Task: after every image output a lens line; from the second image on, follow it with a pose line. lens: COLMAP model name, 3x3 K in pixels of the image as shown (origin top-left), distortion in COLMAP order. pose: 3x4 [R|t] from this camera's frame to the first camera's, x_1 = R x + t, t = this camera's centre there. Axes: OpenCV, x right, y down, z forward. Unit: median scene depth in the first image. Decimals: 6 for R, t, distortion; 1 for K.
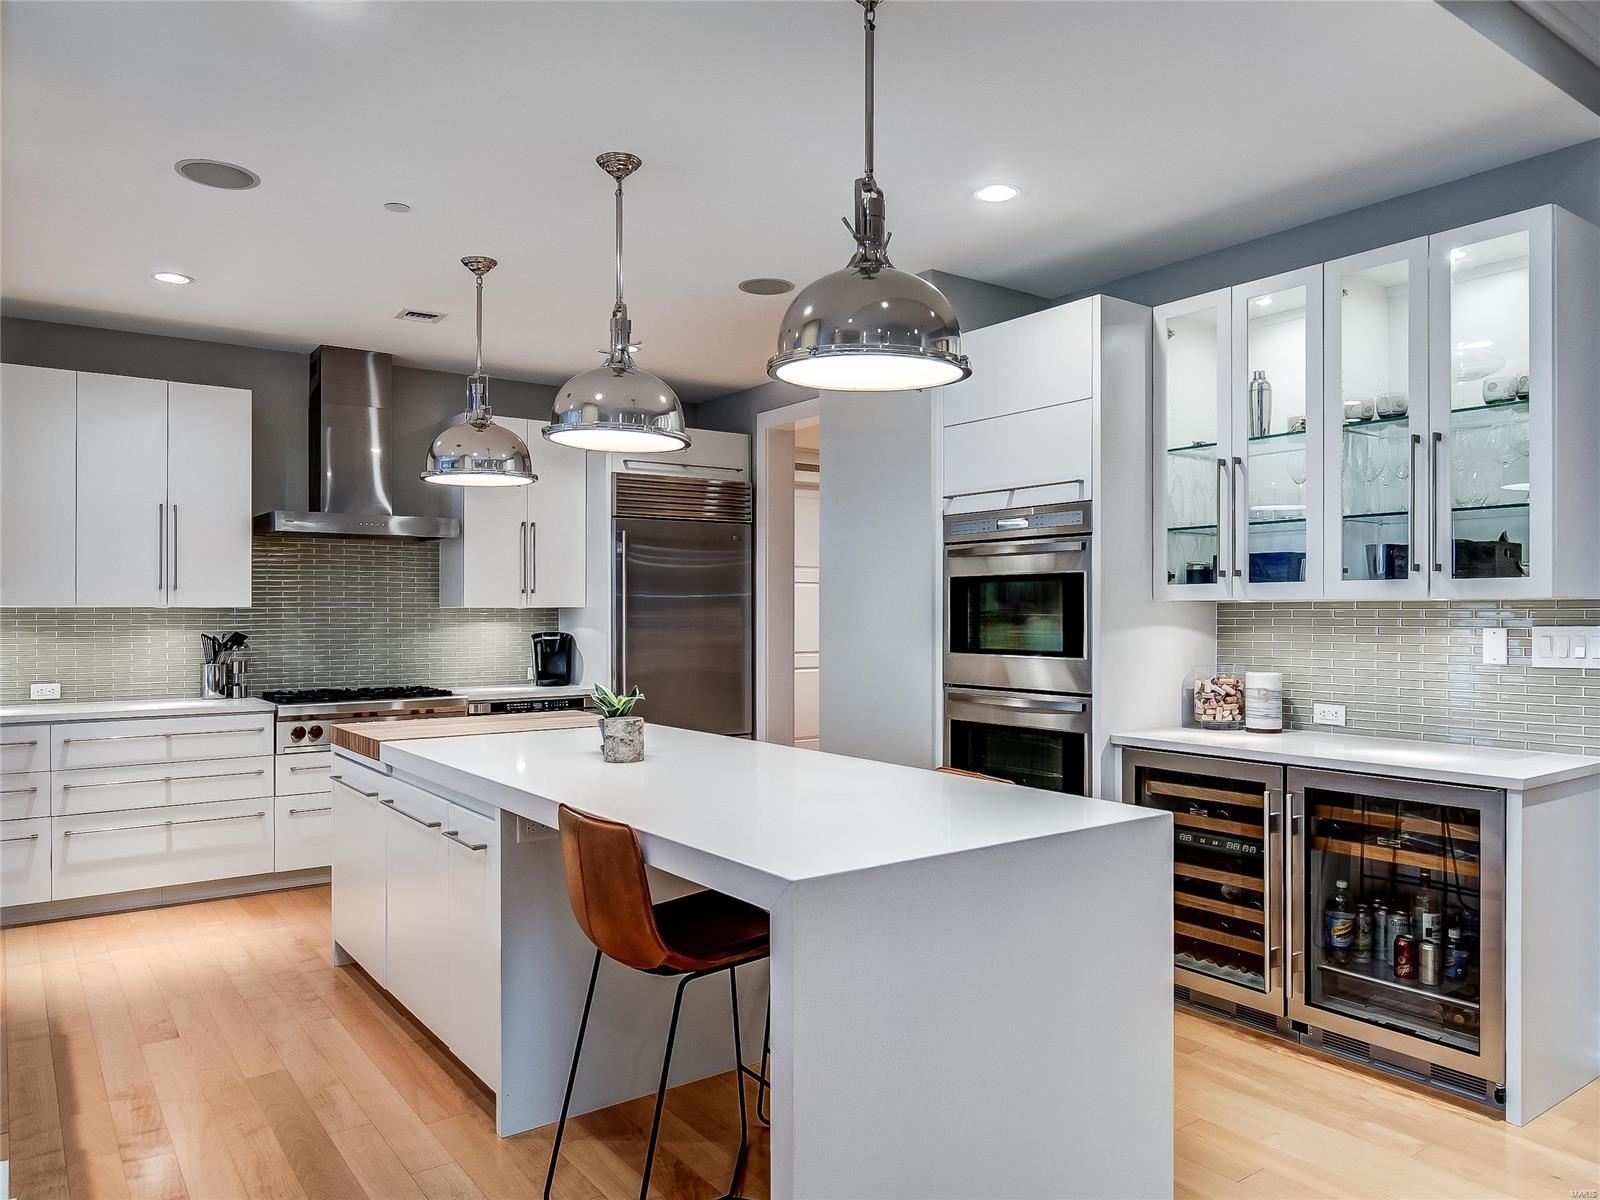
lens RADIAL K [[1103.8, 0, 799.3], [0, 1103.8, 606.7], [0, 0, 1]] dist [-0.007054, -0.001766]
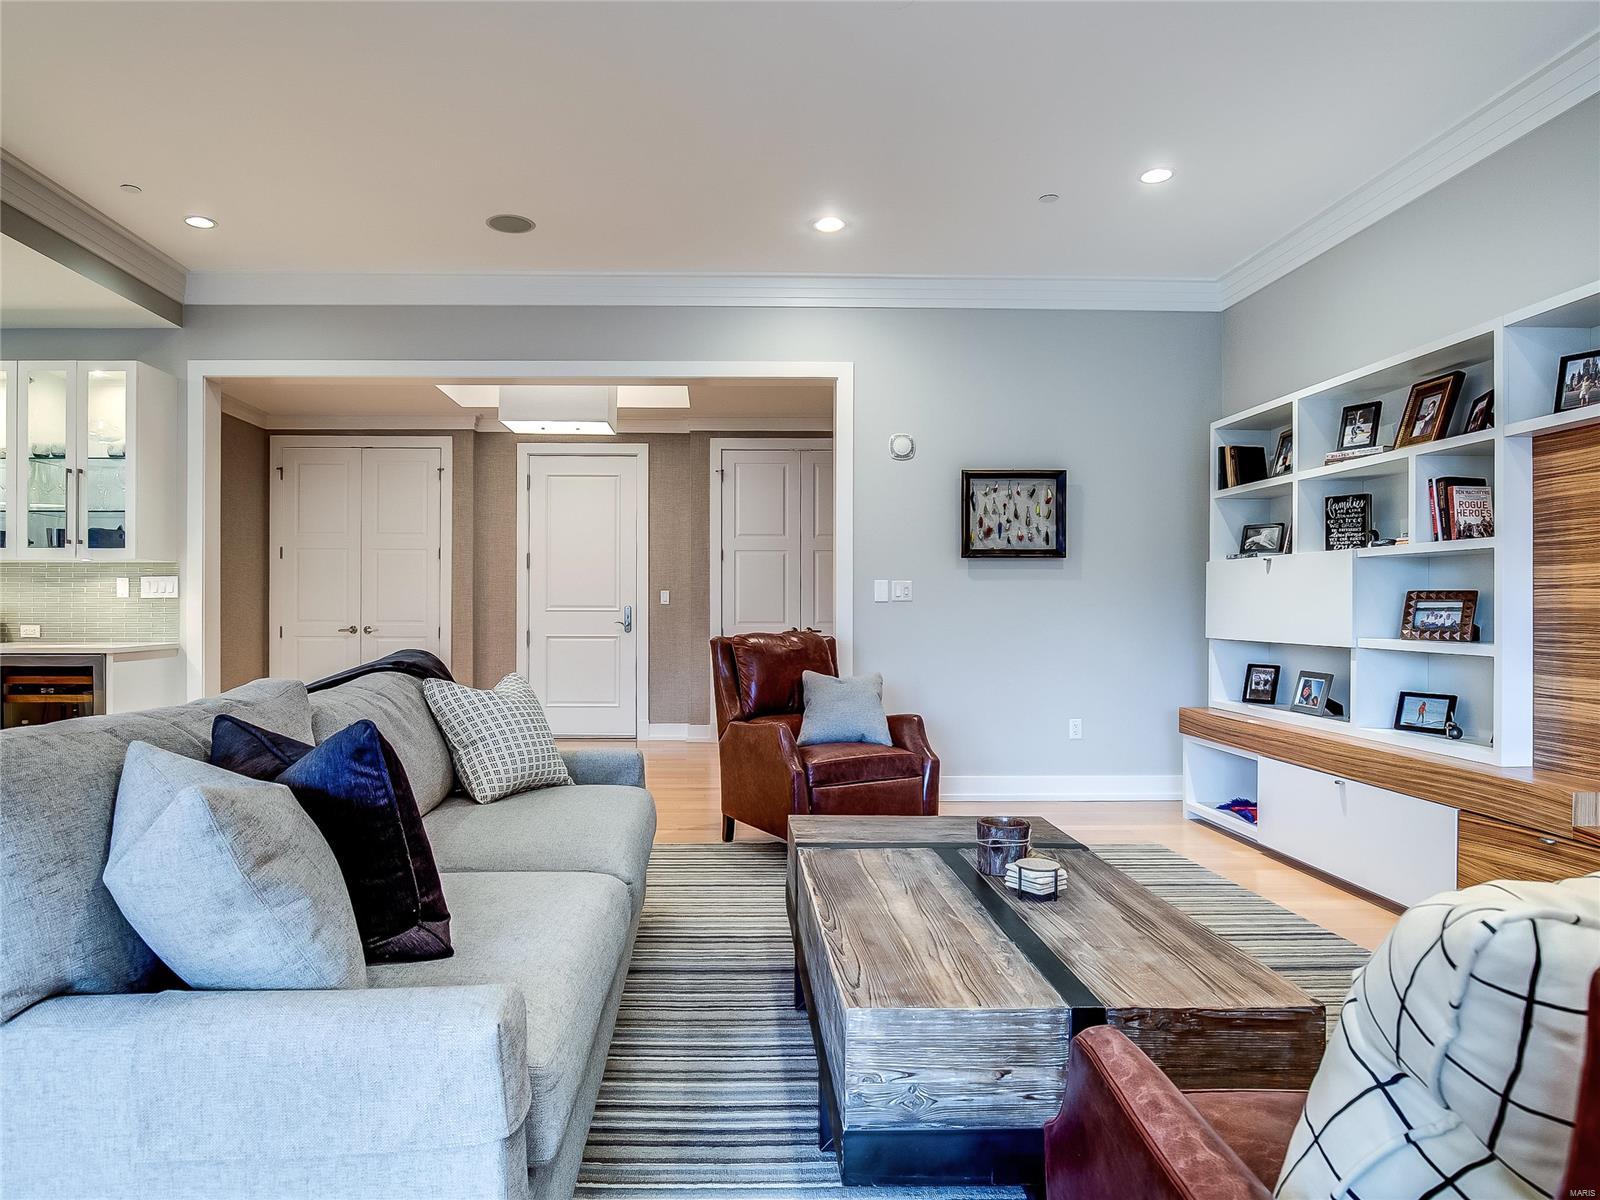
lens RADIAL K [[994.8, 0, 732.7], [0, 994.8, 600.1], [0, 0, 1]] dist [-0.010440, -0.002078]
pose [[0.577844, 0.001679, 0.816146, -0.129053], [-0.001064, 0.999999, -0.001304, 0.057581], [-0.816147, -0.000115, 0.577845, -0.780468]]
